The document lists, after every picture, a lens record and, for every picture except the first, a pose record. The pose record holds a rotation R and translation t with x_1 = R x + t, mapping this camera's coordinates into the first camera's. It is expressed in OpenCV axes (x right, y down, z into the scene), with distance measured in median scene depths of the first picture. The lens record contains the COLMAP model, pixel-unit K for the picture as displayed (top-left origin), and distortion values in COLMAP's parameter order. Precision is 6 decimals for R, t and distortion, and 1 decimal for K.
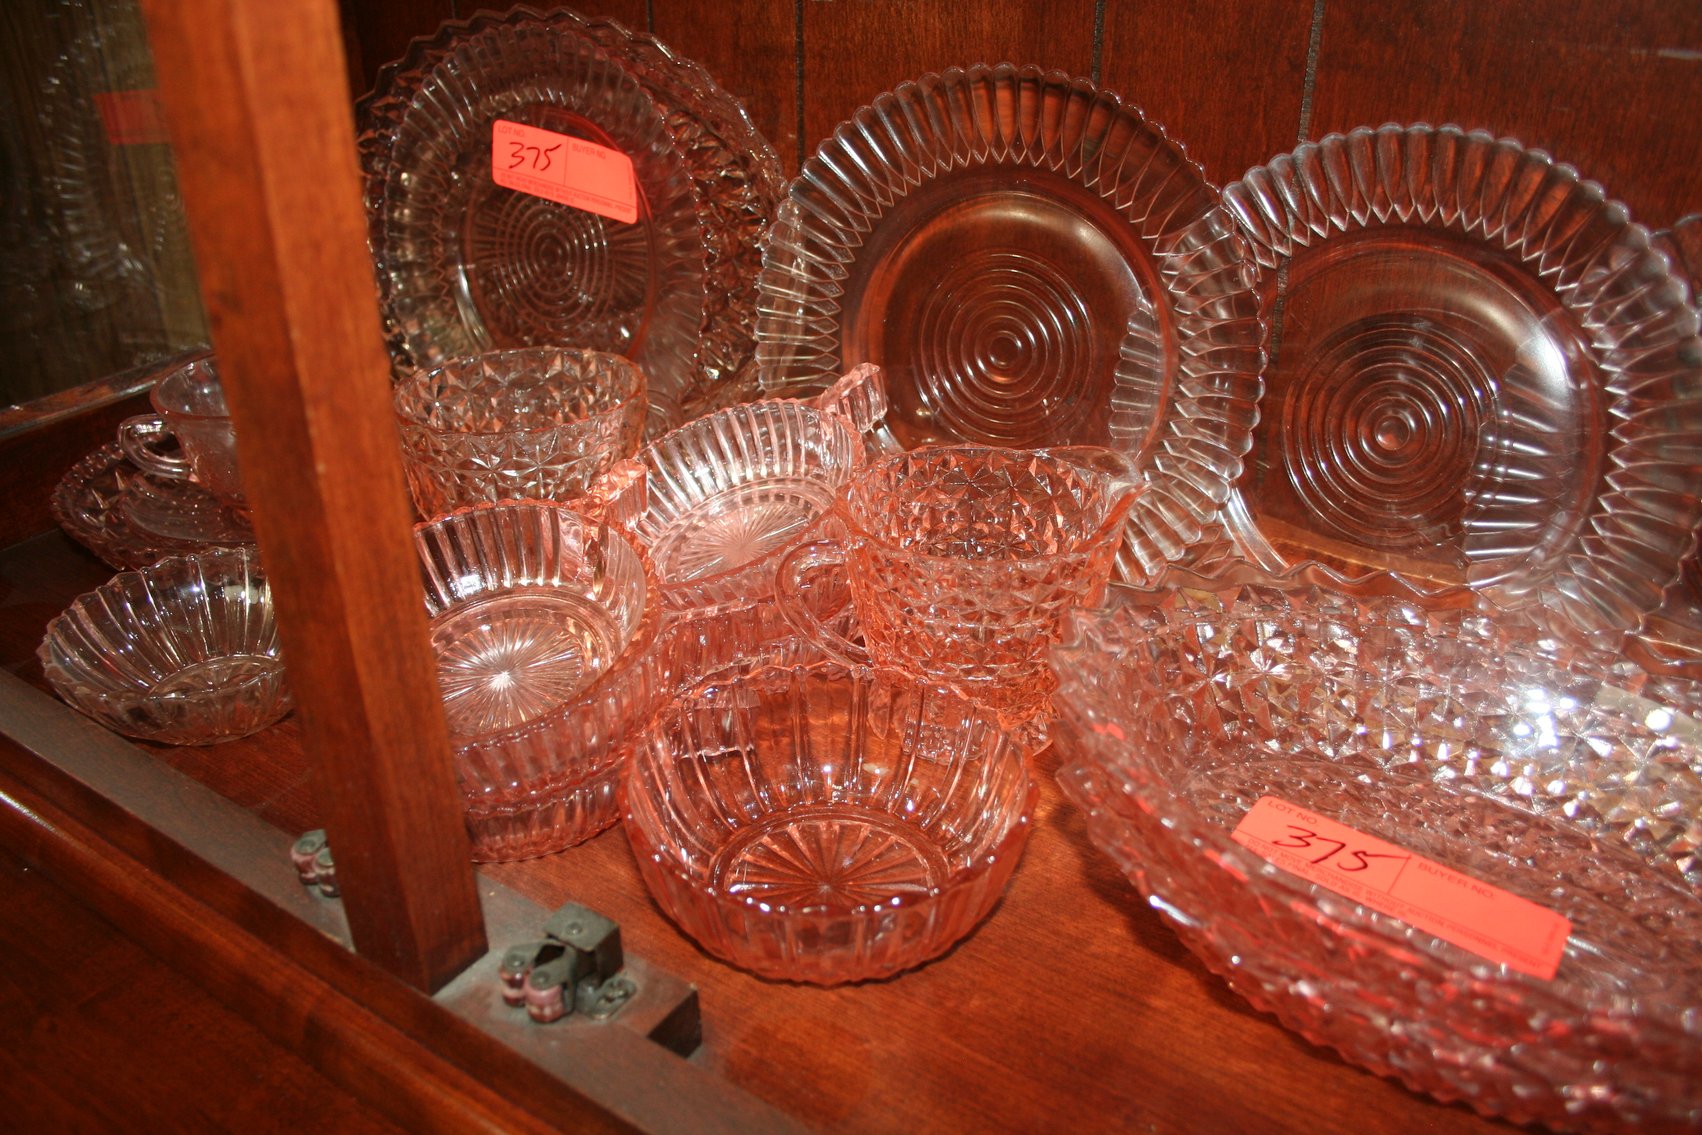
lens RADIAL K [[1354.2, 0, 858.9], [0, 1354.2, 595.4], [0, 0, 1]] dist [-0.148048, 0.103739]
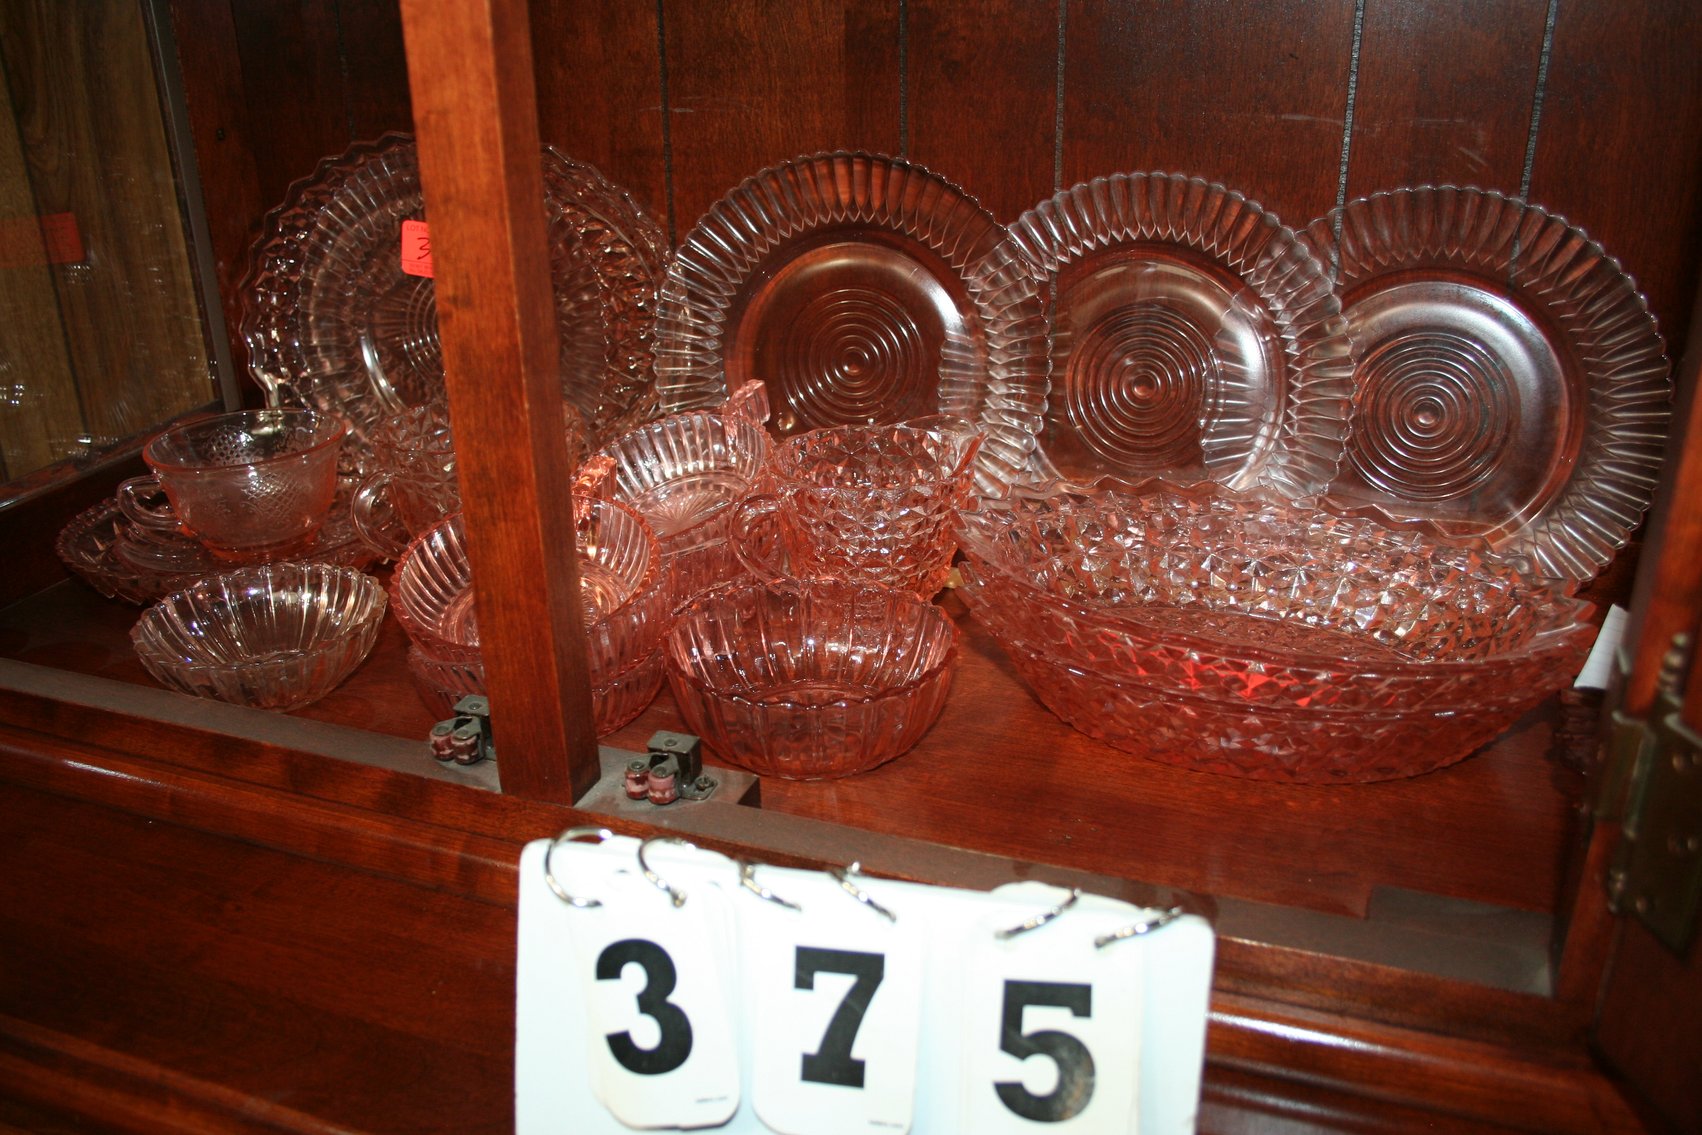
lens RADIAL K [[1350.3, 0, 853.2], [0, 1350.3, 601.2], [0, 0, 1]] dist [-0.147058, 0.101996]
pose [[0.972595, -0.108773, 0.205494, -0.224337], [0.124416, 0.990114, -0.064764, 0.162322], [-0.196418, 0.088555, 0.976513, -0.324969]]
